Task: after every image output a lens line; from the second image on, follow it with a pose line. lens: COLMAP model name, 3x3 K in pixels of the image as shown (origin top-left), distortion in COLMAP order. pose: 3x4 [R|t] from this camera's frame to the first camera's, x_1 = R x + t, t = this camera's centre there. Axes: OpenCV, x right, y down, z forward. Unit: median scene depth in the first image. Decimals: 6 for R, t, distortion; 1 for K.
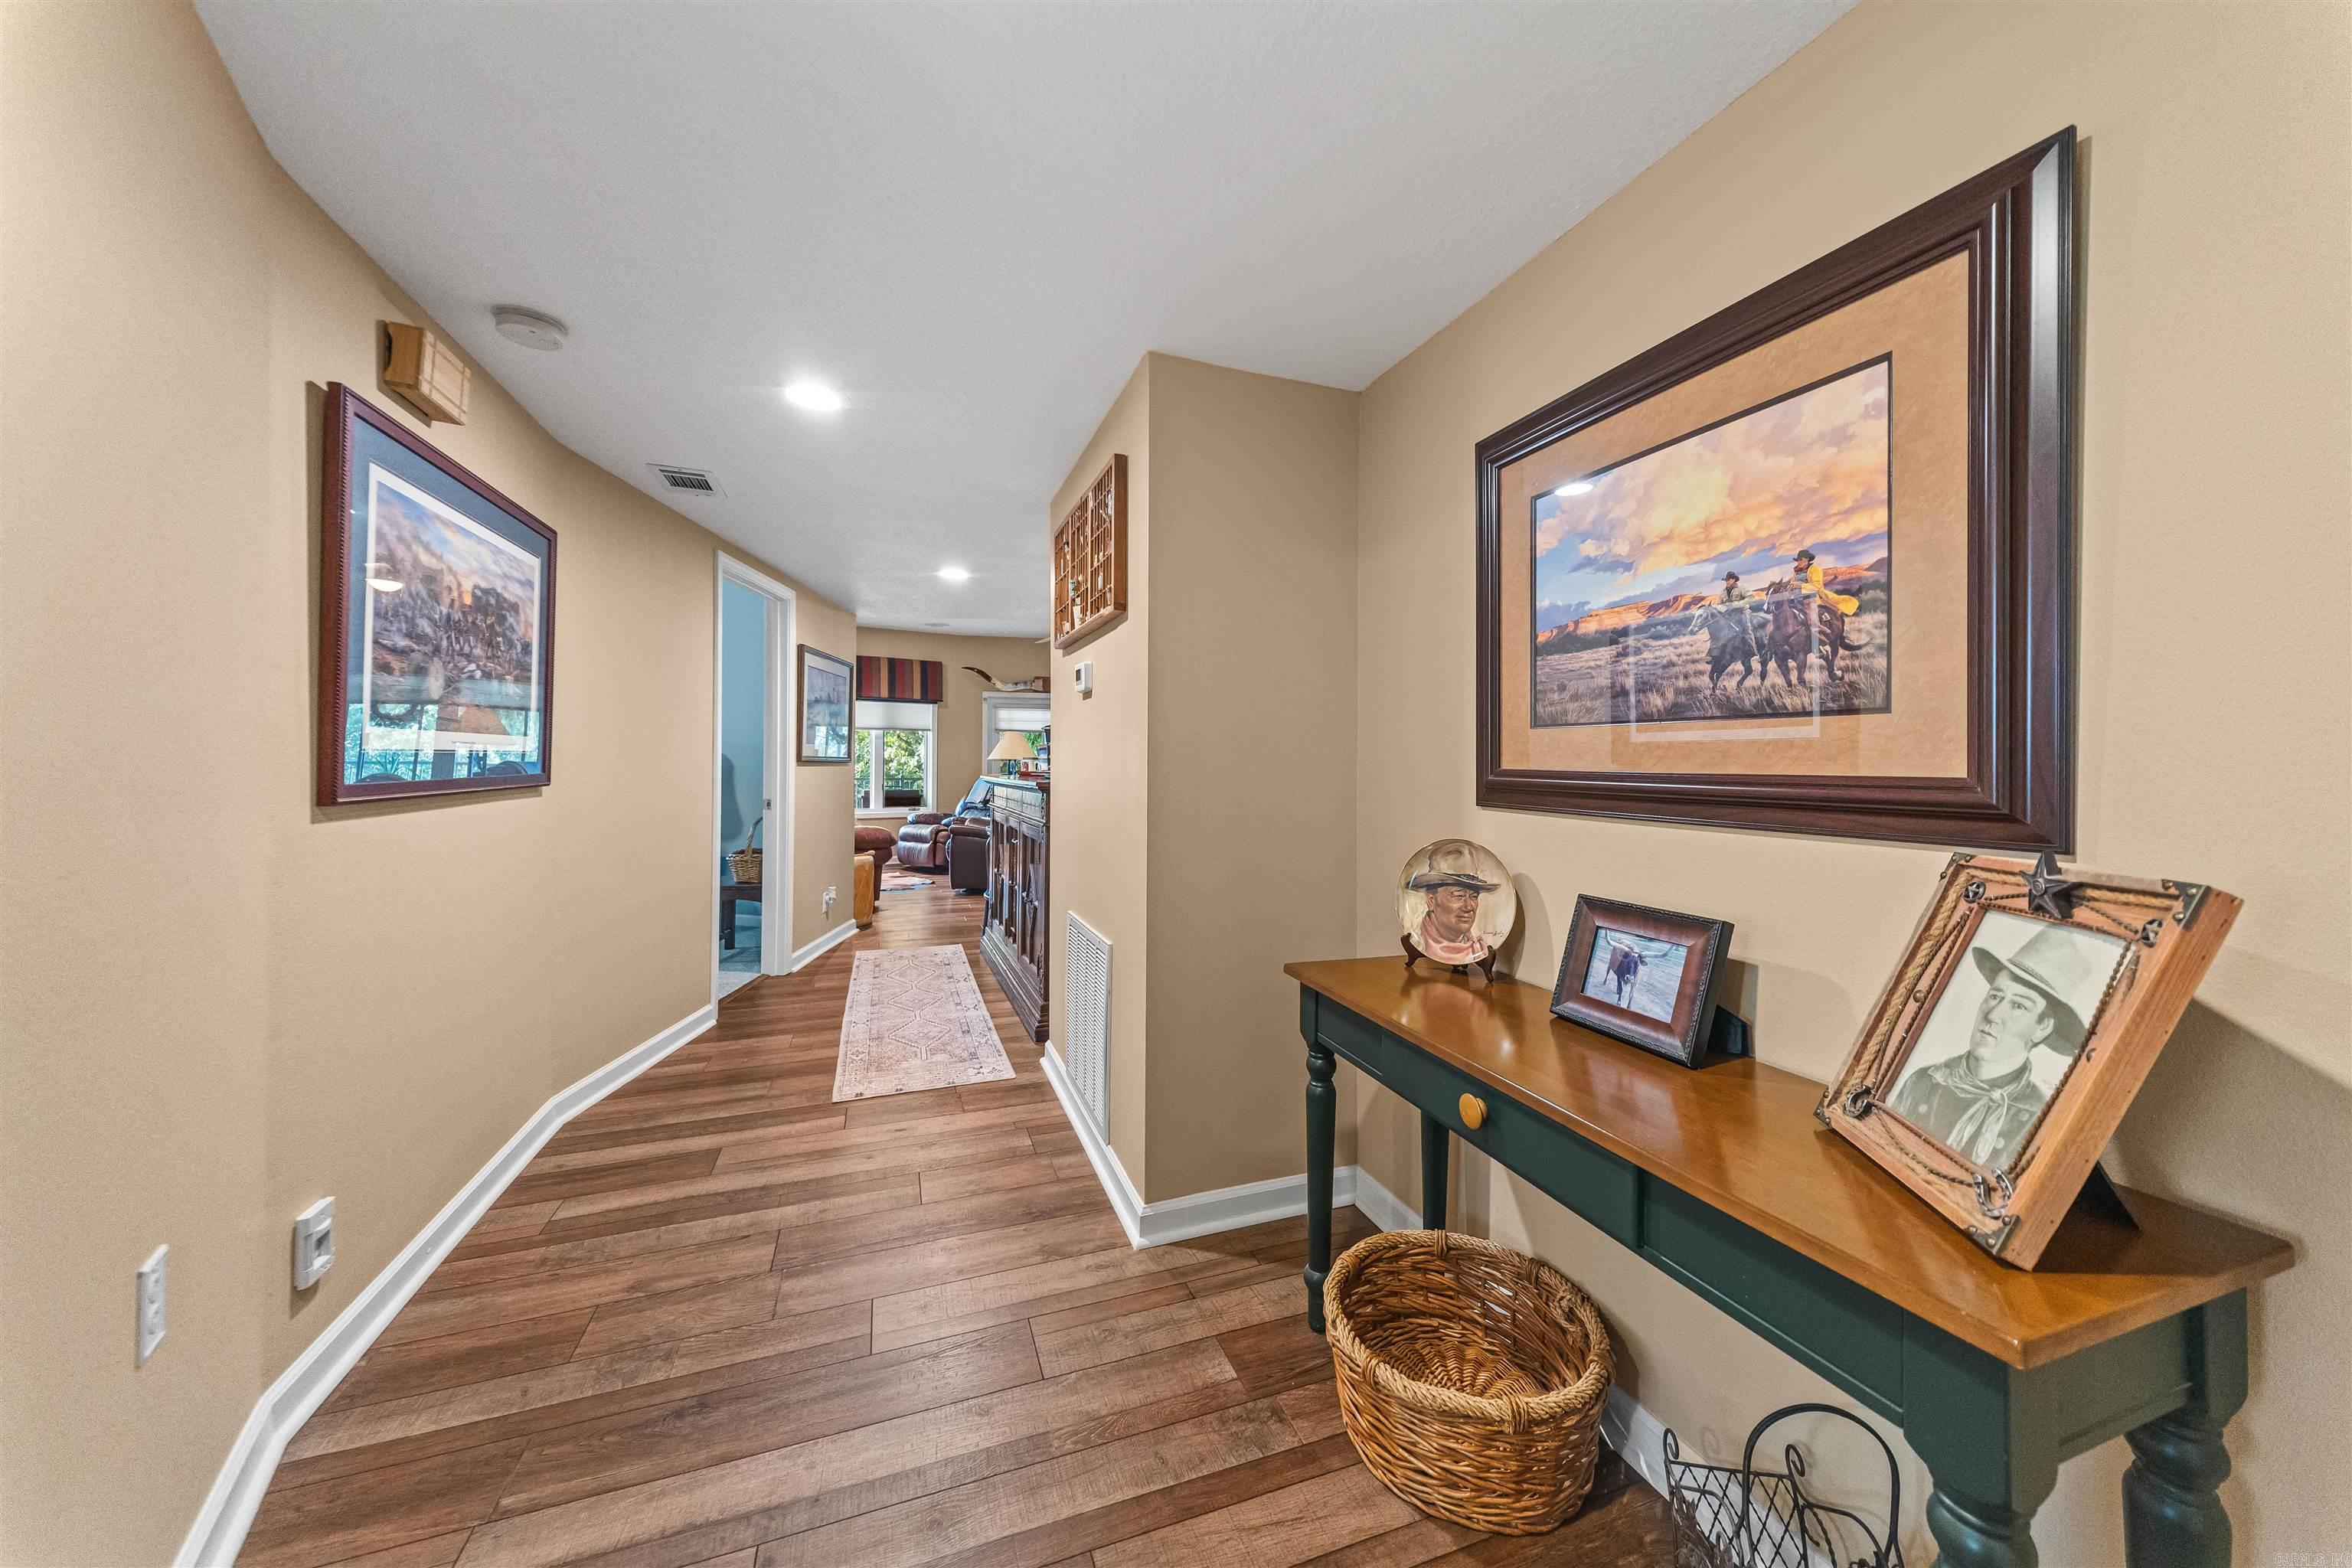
lens RADIAL K [[826.8, 0, 1179.3], [0, 826.8, 770.5], [0, 0, 1]] dist [-0.002118, -0.000321]
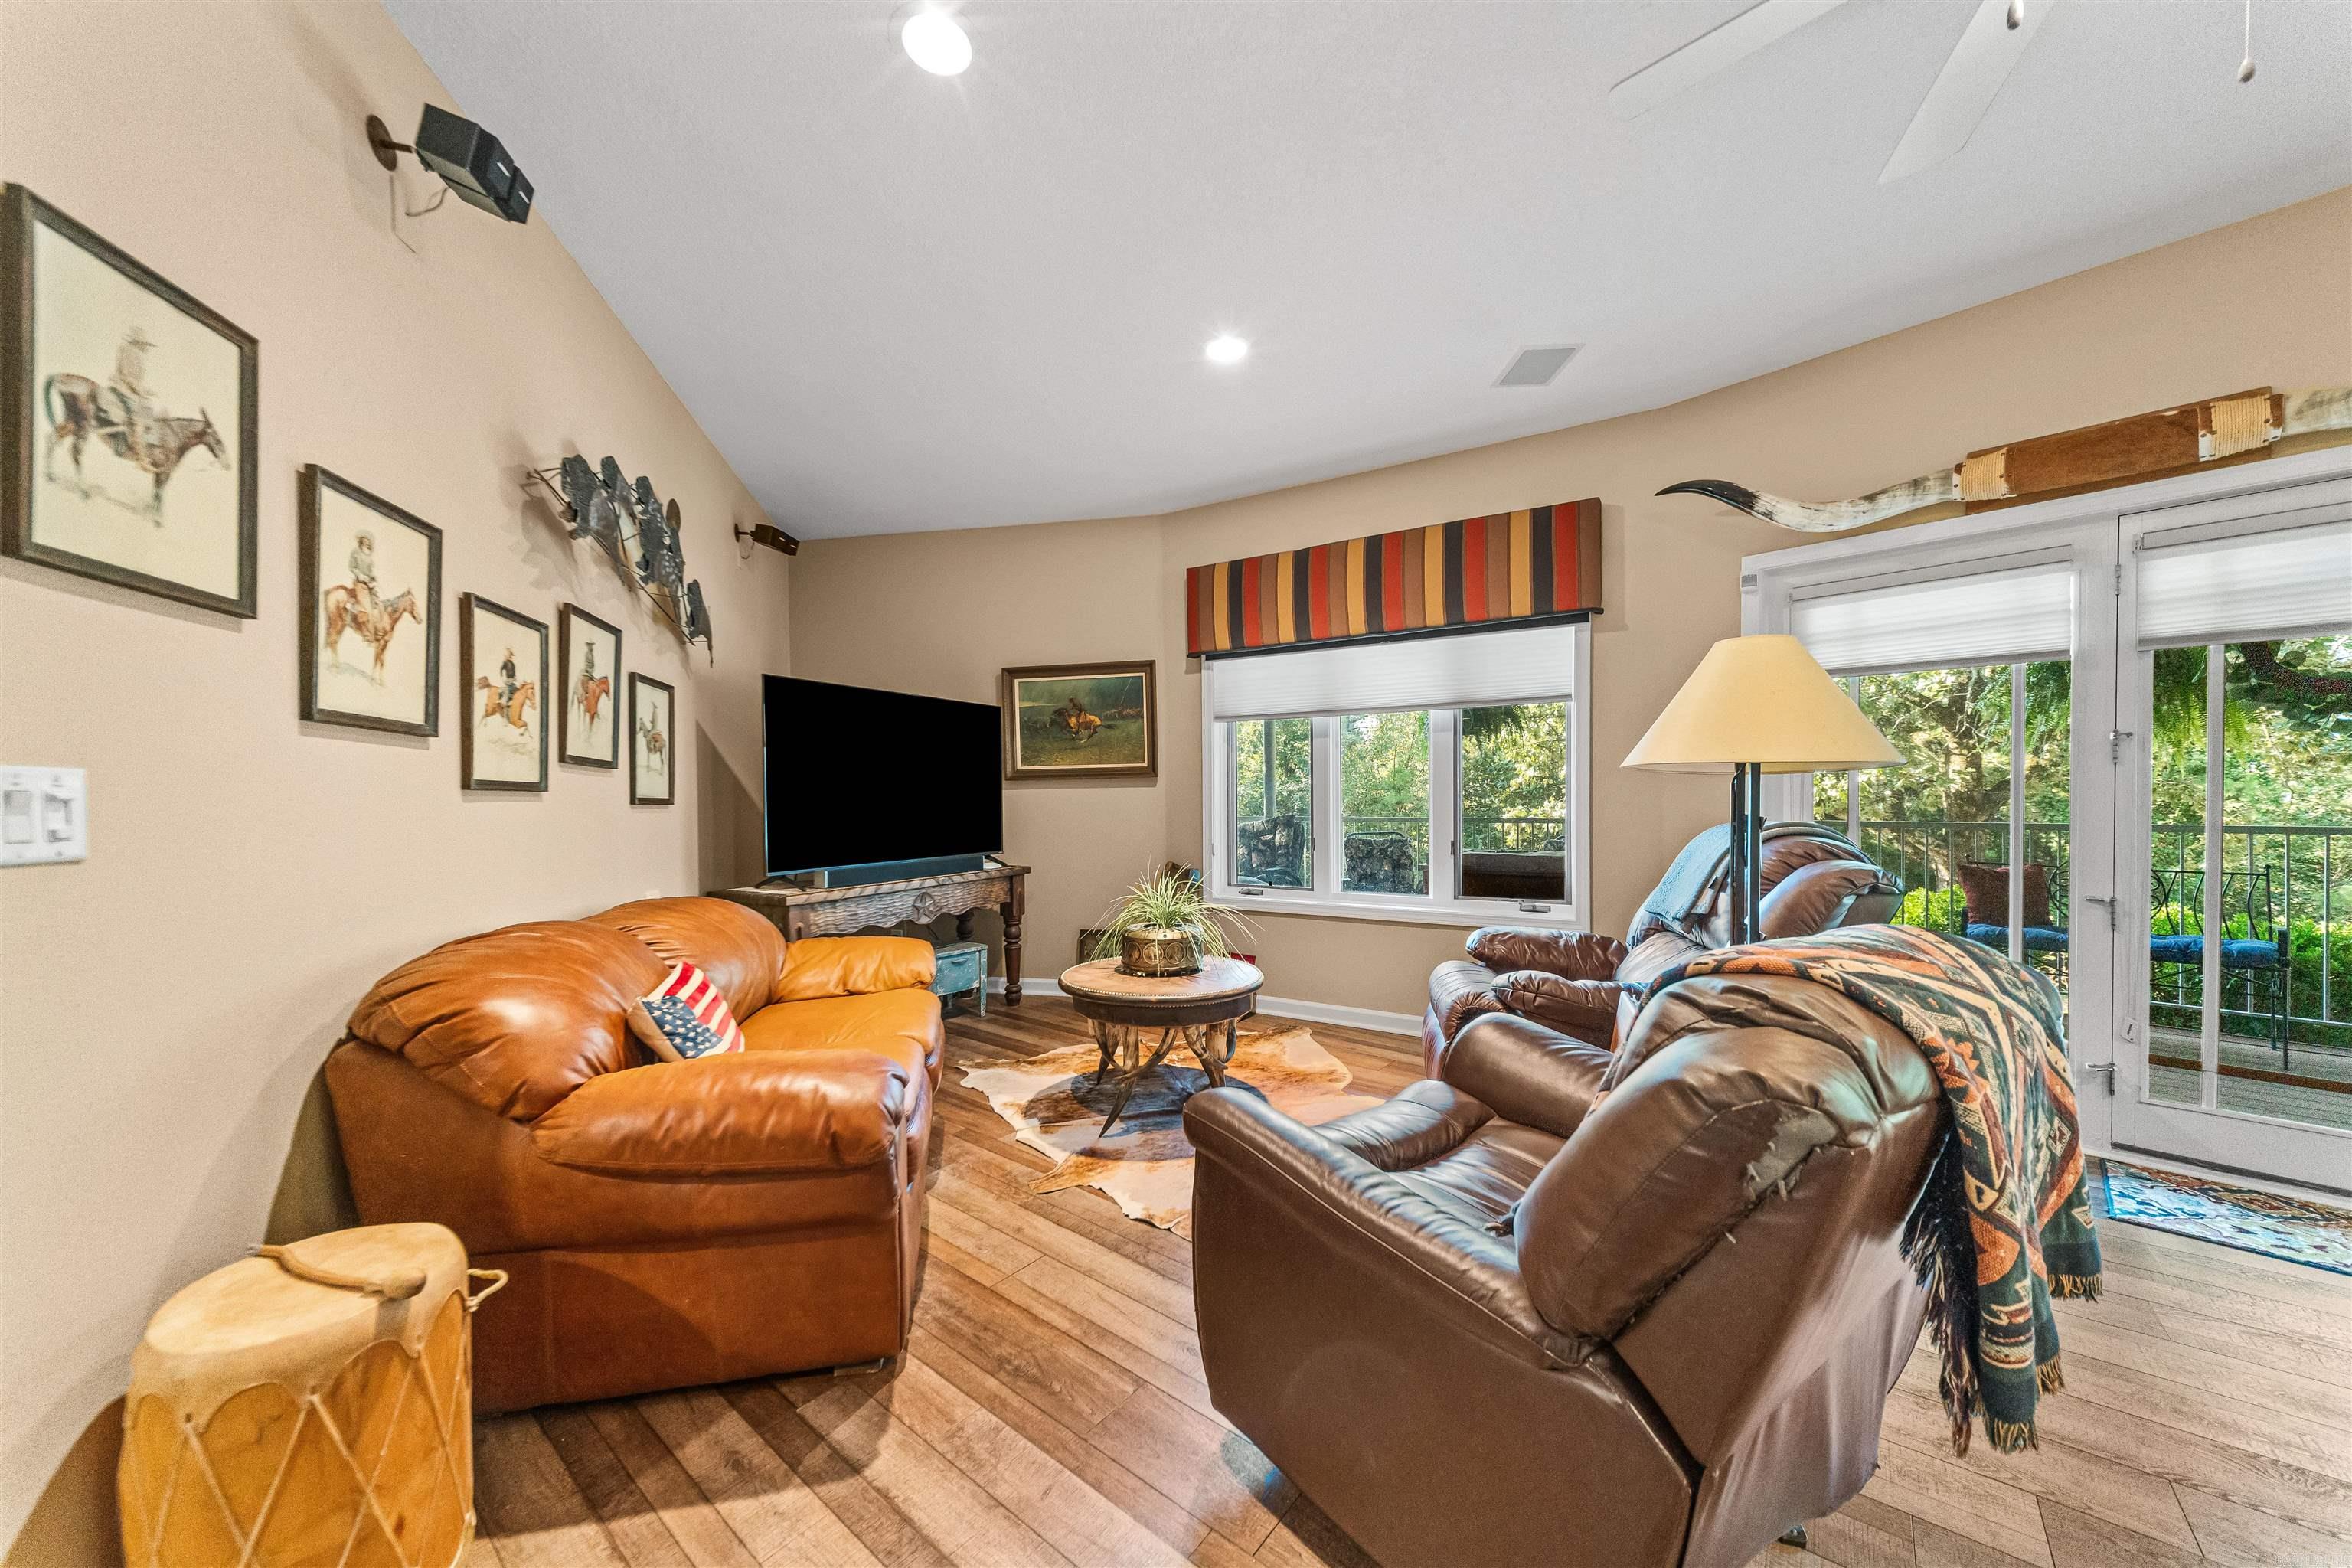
lens RADIAL K [[826.8, 0, 1130.1], [0, 826.8, 810.3], [0, 0, 1]] dist [-0.002118, -0.000321]
pose [[0.492537, 0.007986, -0.870255, -0.080005], [0.005300, 0.999912, 0.012176, -0.004402], [0.870275, -0.010610, 0.492452, 0.656476]]
